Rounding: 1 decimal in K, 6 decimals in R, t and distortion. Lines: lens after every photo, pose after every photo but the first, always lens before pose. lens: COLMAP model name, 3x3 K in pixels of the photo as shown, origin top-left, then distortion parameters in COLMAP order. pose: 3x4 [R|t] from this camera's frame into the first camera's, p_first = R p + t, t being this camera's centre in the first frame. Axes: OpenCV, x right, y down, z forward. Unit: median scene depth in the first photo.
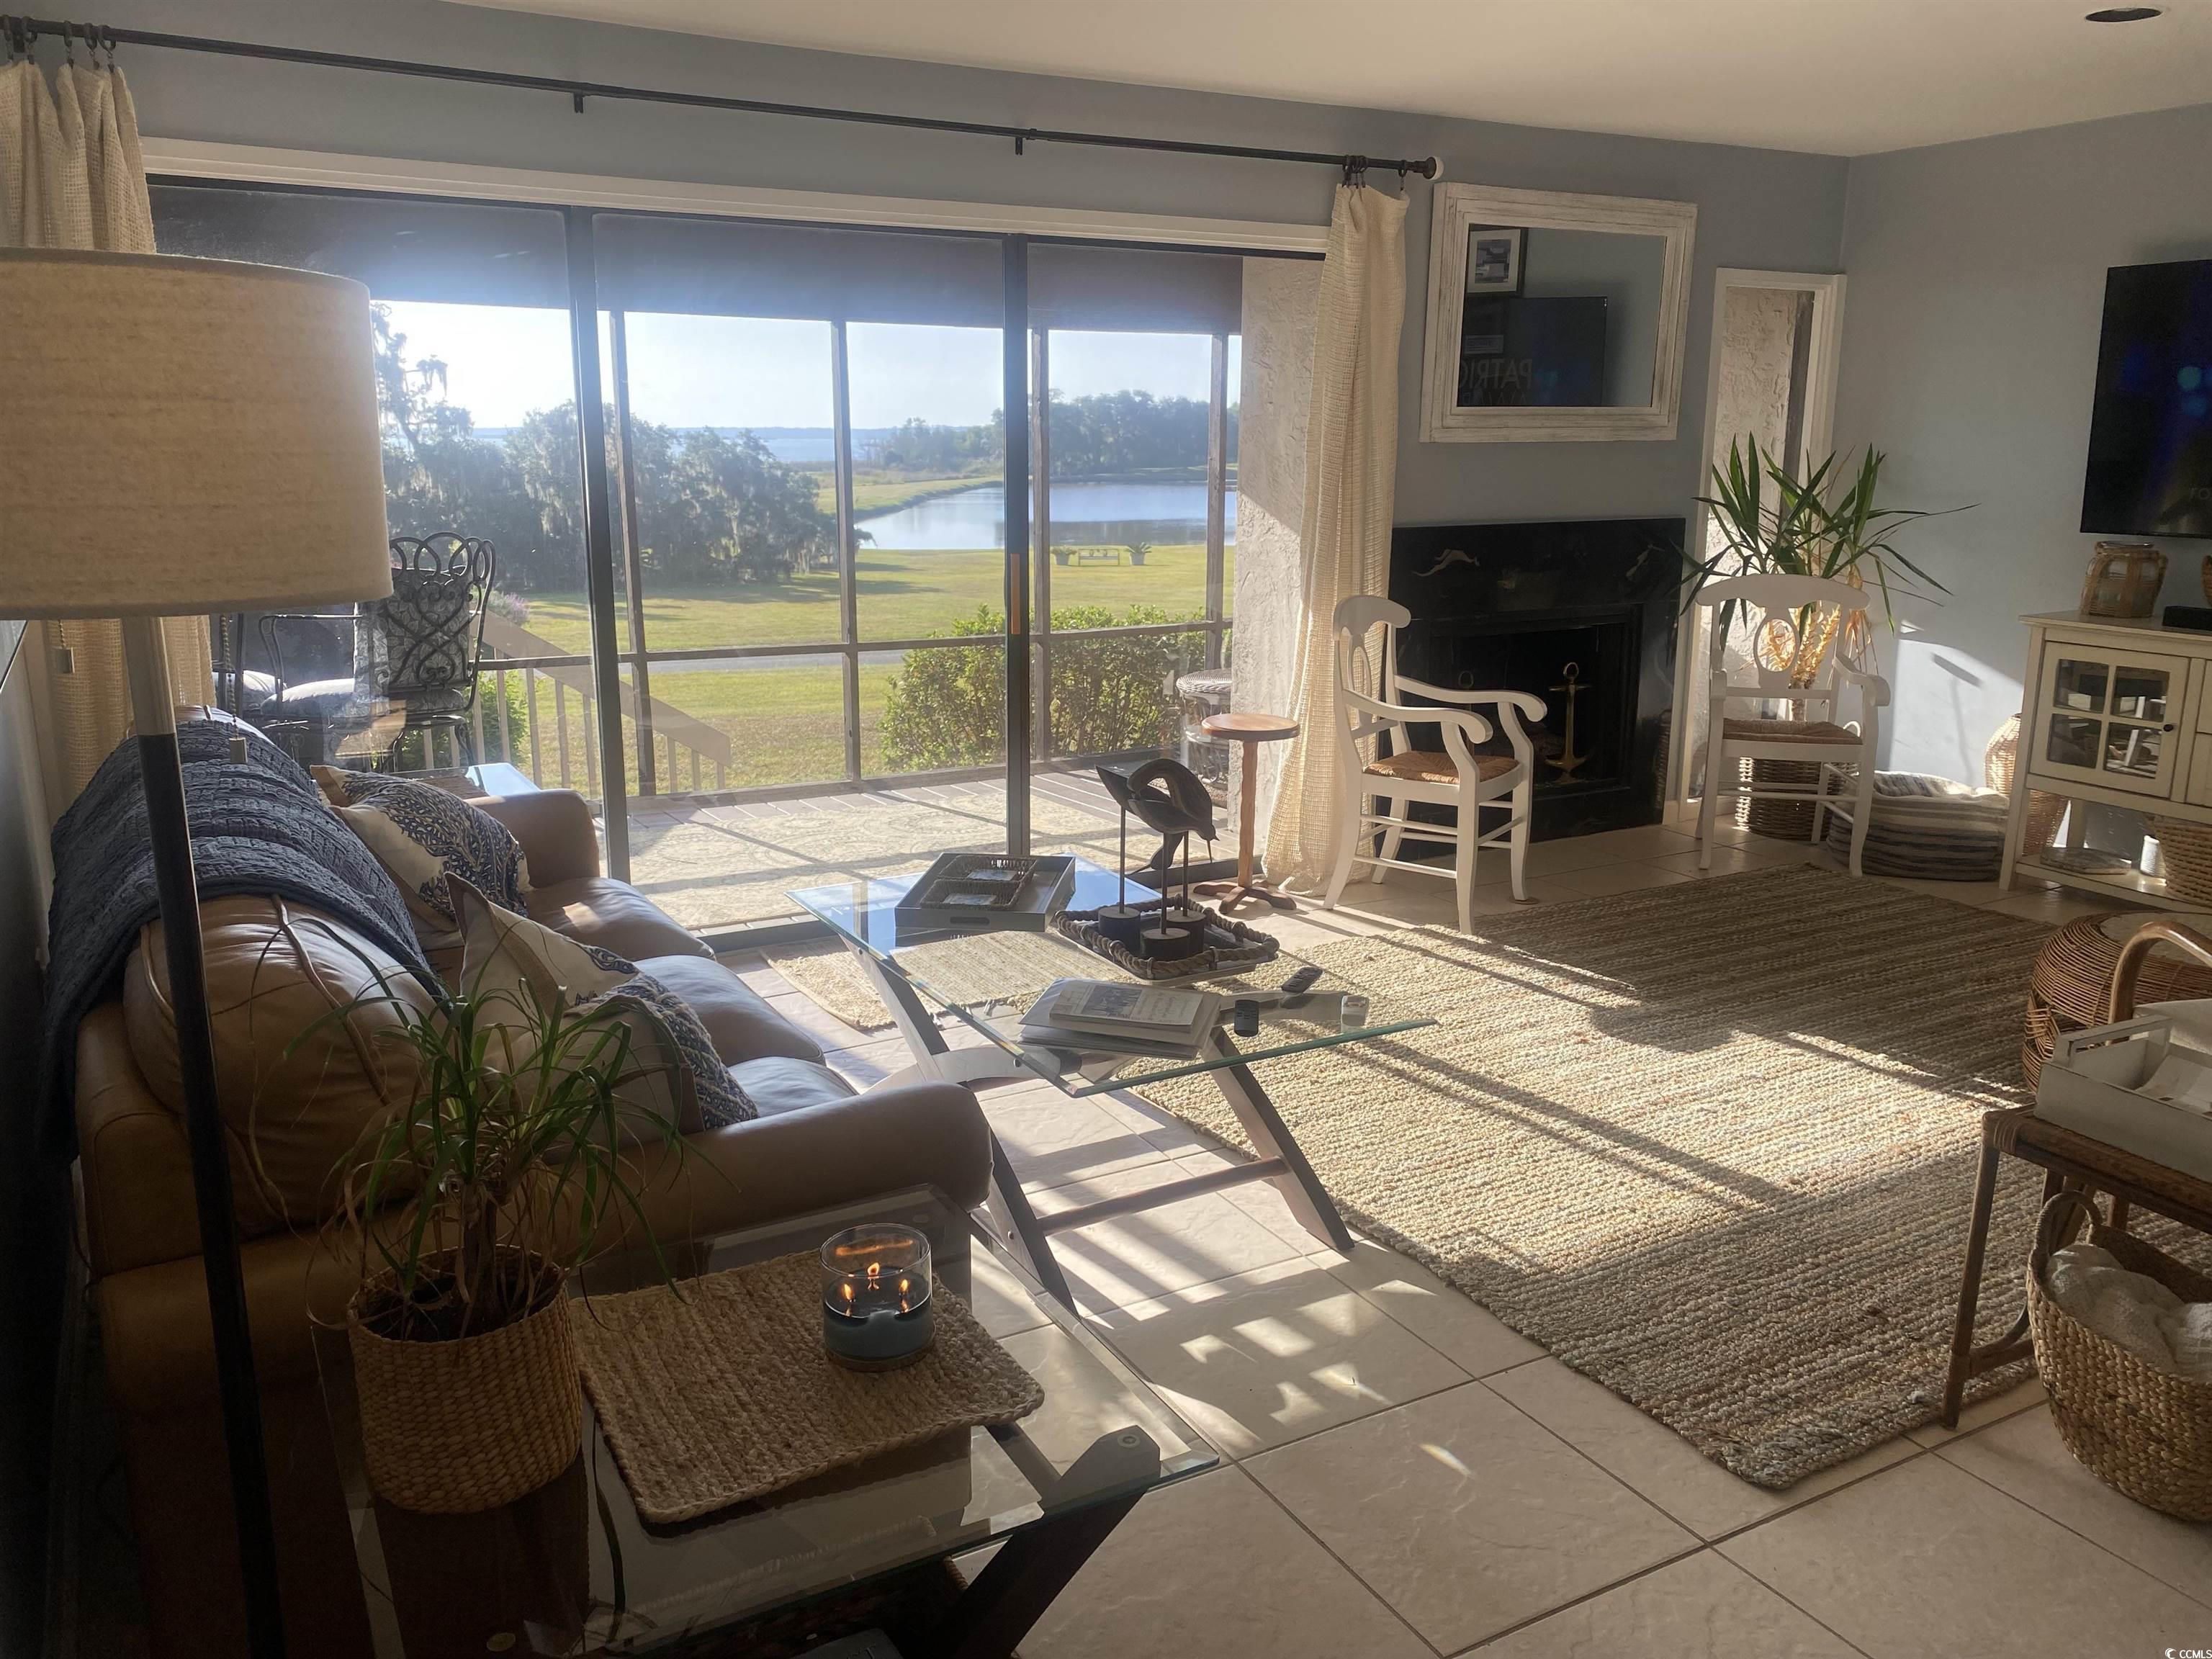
lens RADIAL K [[1701.3, 0, 1096.2], [0, 1701.3, 823.9], [0, 0, 1]] dist [0.045256, -0.050337]
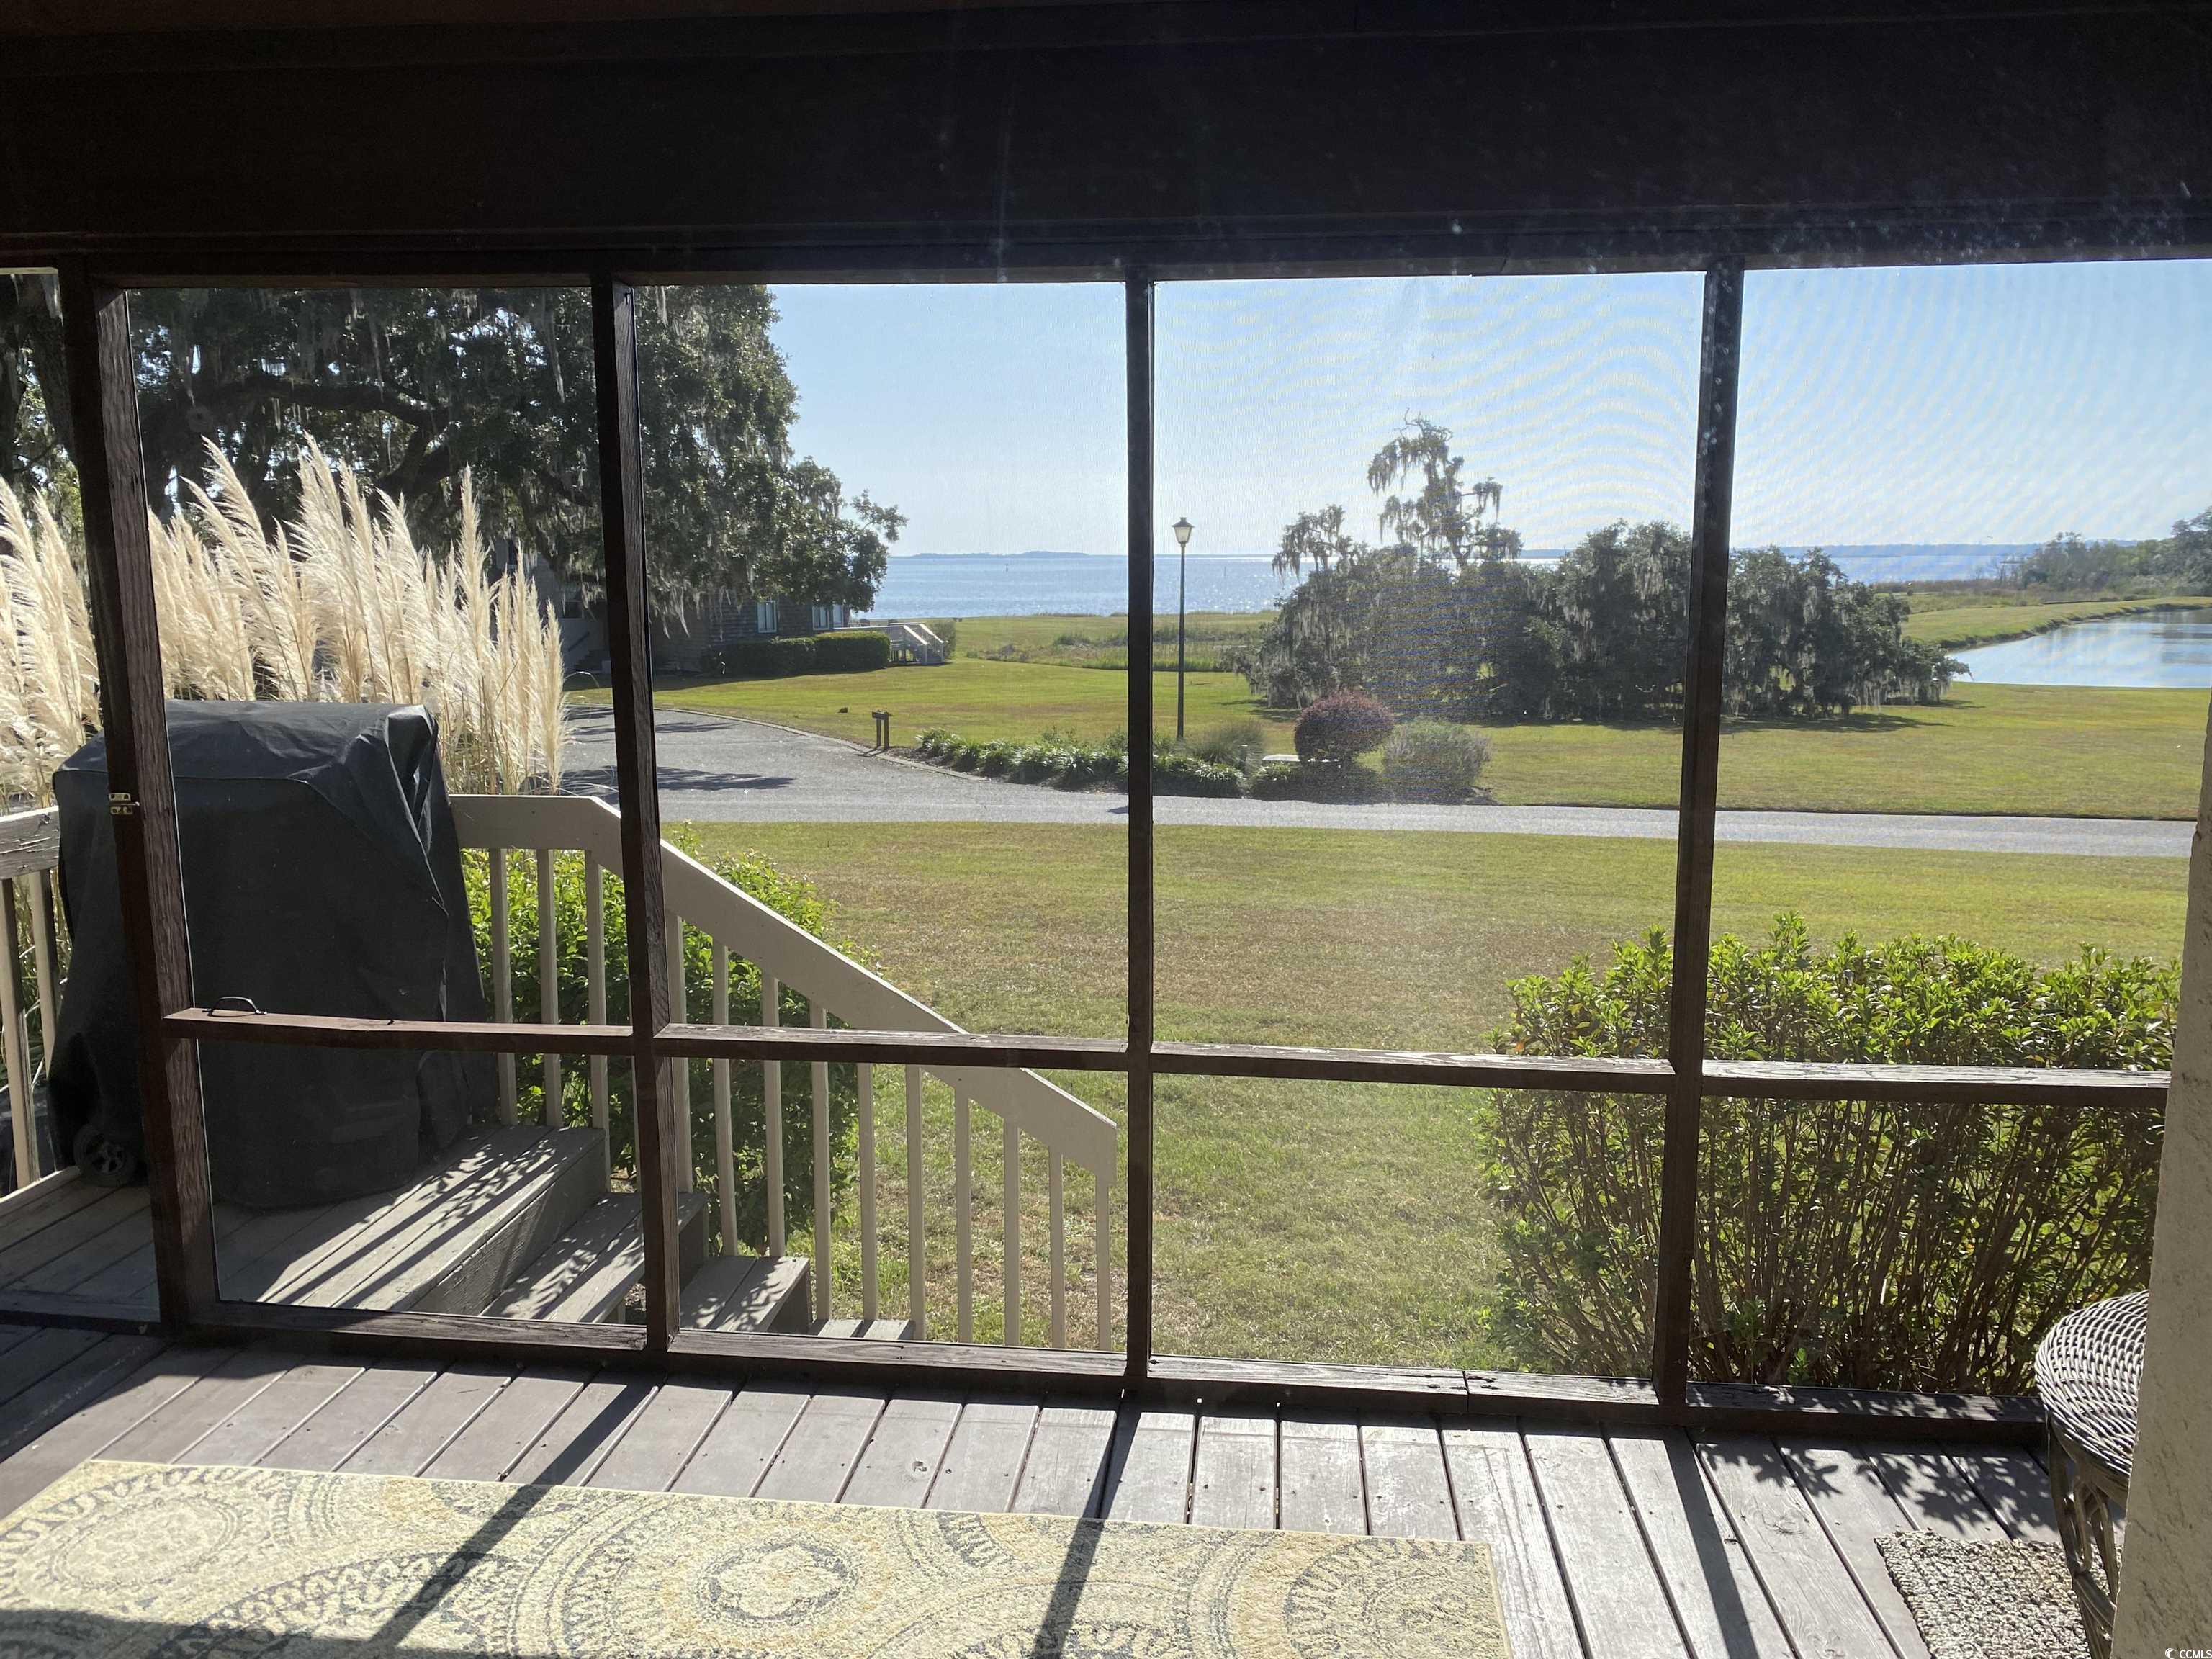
lens RADIAL K [[1701.3, 0, 1119.7], [0, 1701.3, 824.1], [0, 0, 1]] dist [0.045256, -0.050337]
pose [[0.822573, 0.084613, -0.562330, 0.009873], [-0.122377, 0.992038, -0.029741, -0.018117], [0.555336, 0.093280, 0.826378, 0.079240]]
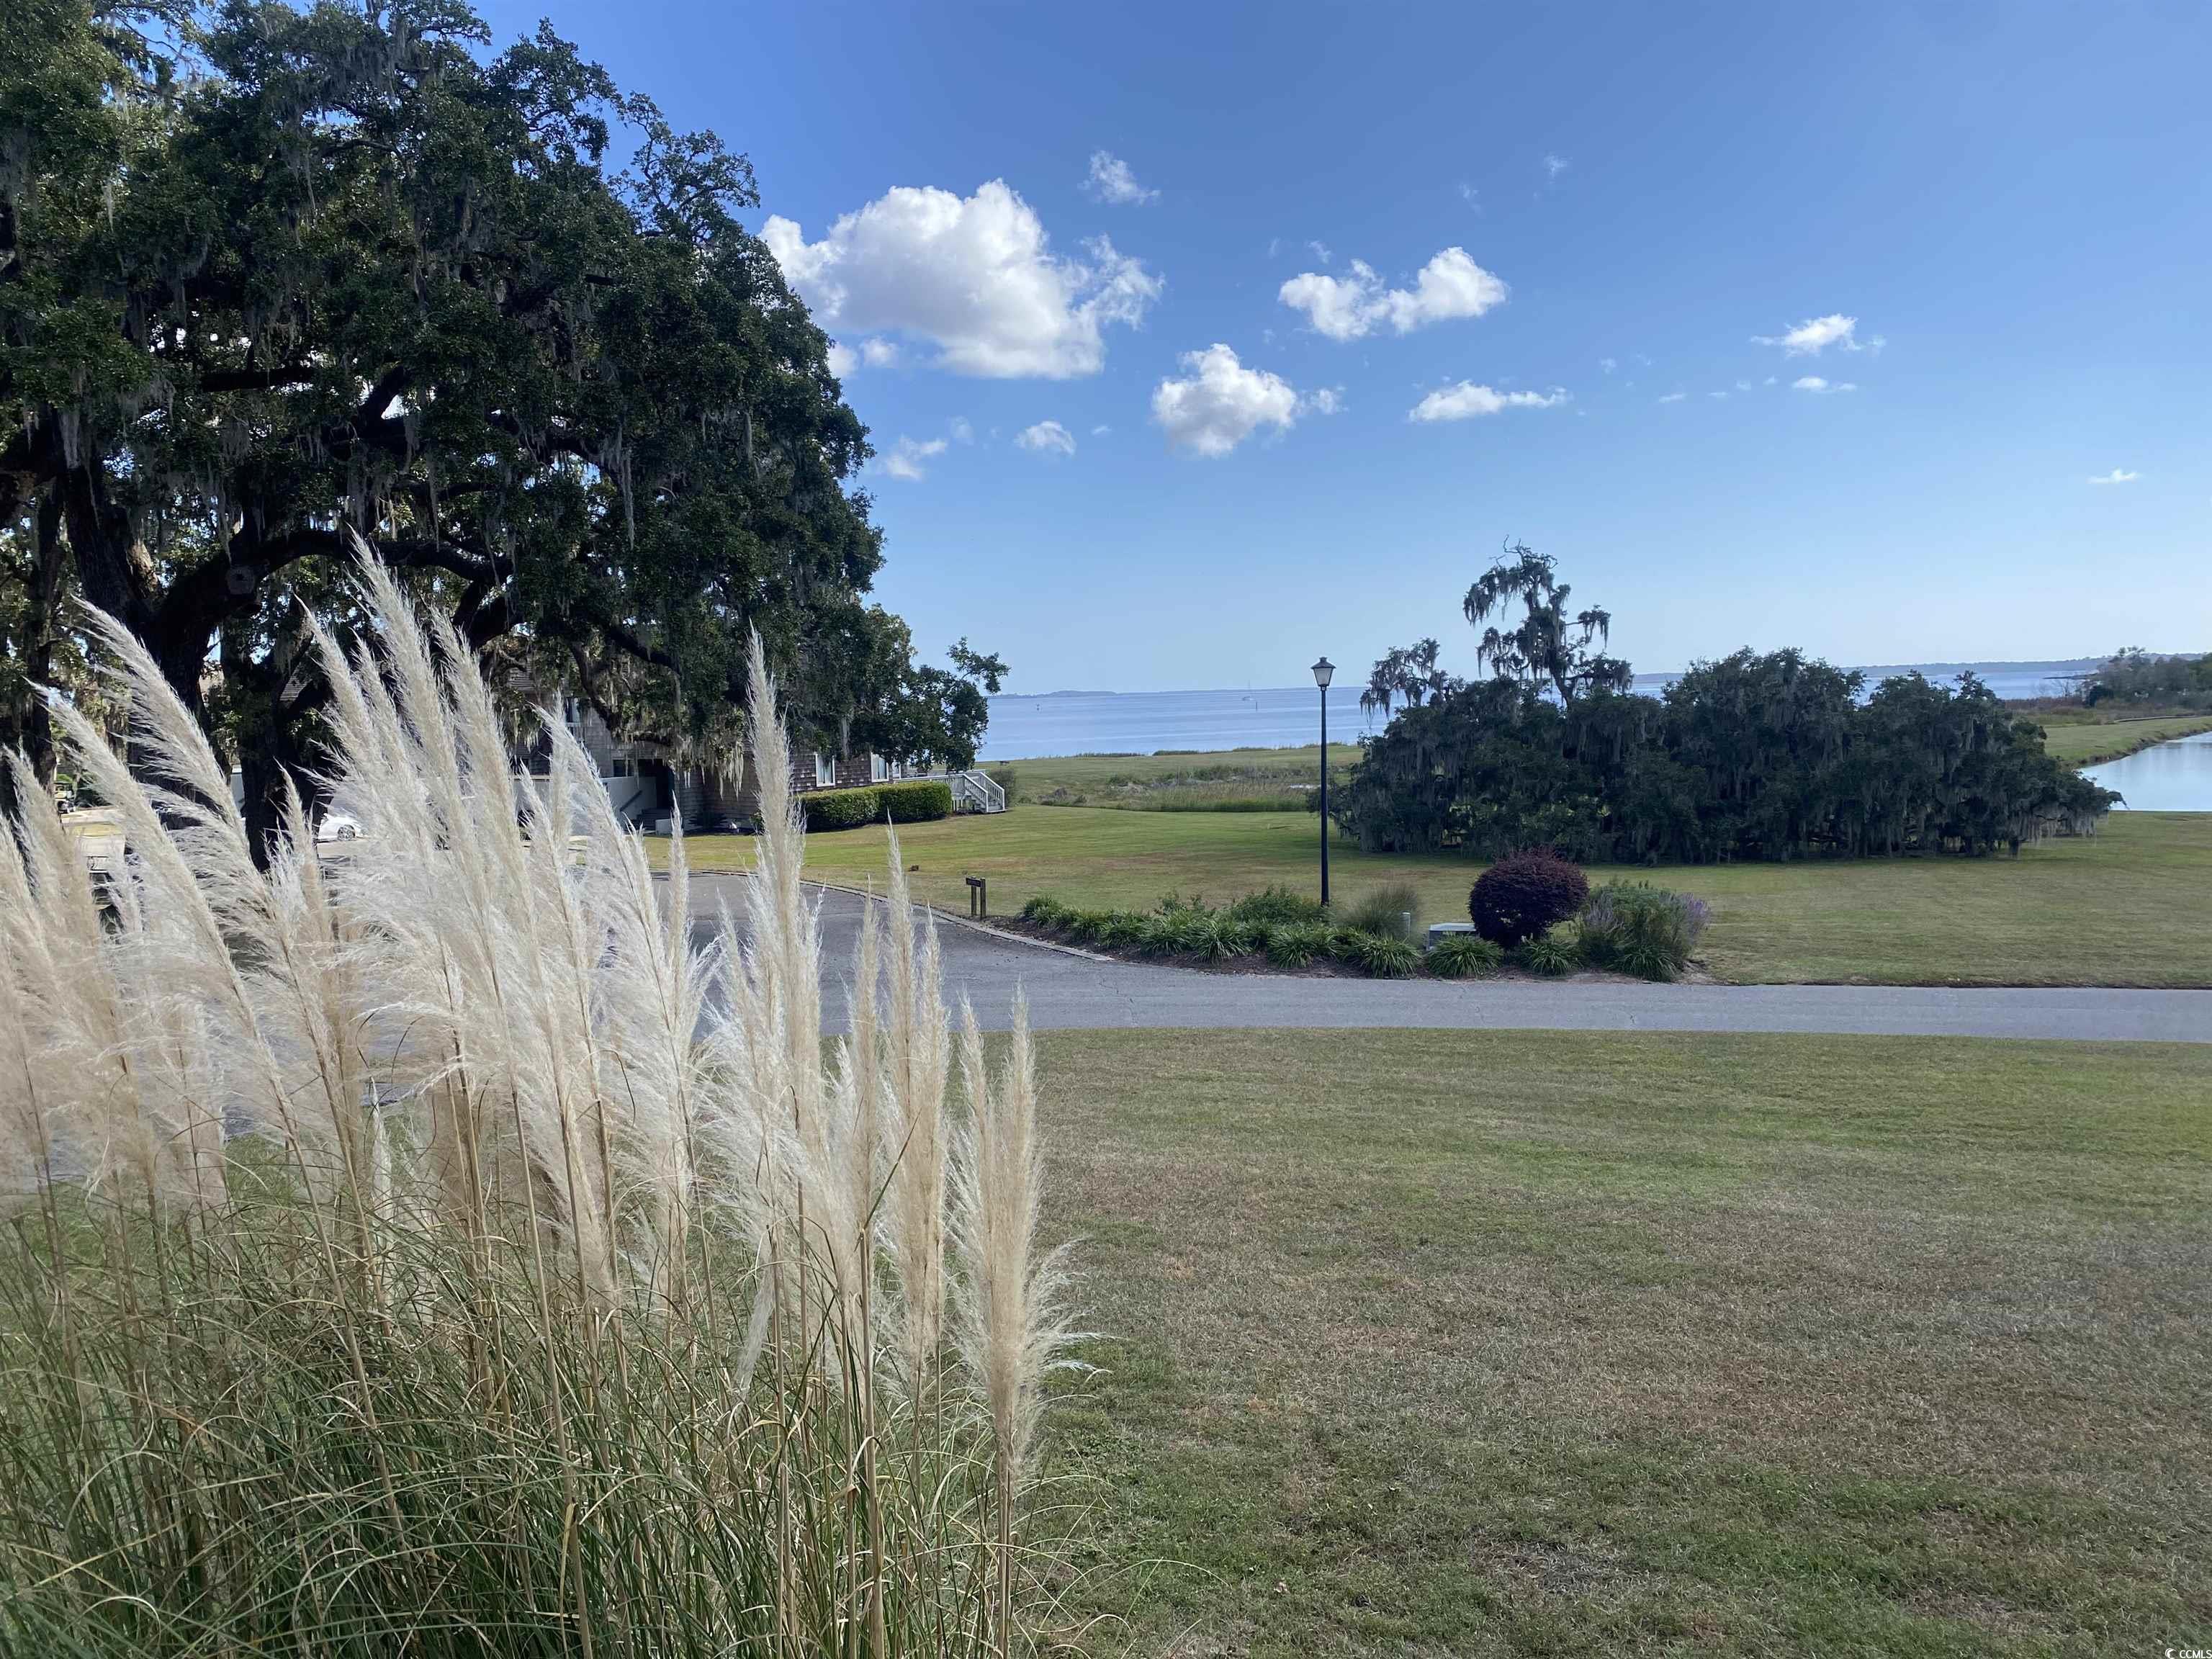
lens RADIAL K [[1701.3, 0, 1096.7], [0, 1701.3, 844.0], [0, 0, 1]] dist [0.045256, -0.050337]
pose [[0.804645, 0.028218, -0.593086, -0.048878], [-0.103593, 0.990222, -0.093432, -0.029221], [0.584650, 0.136619, 0.799700, 0.112155]]
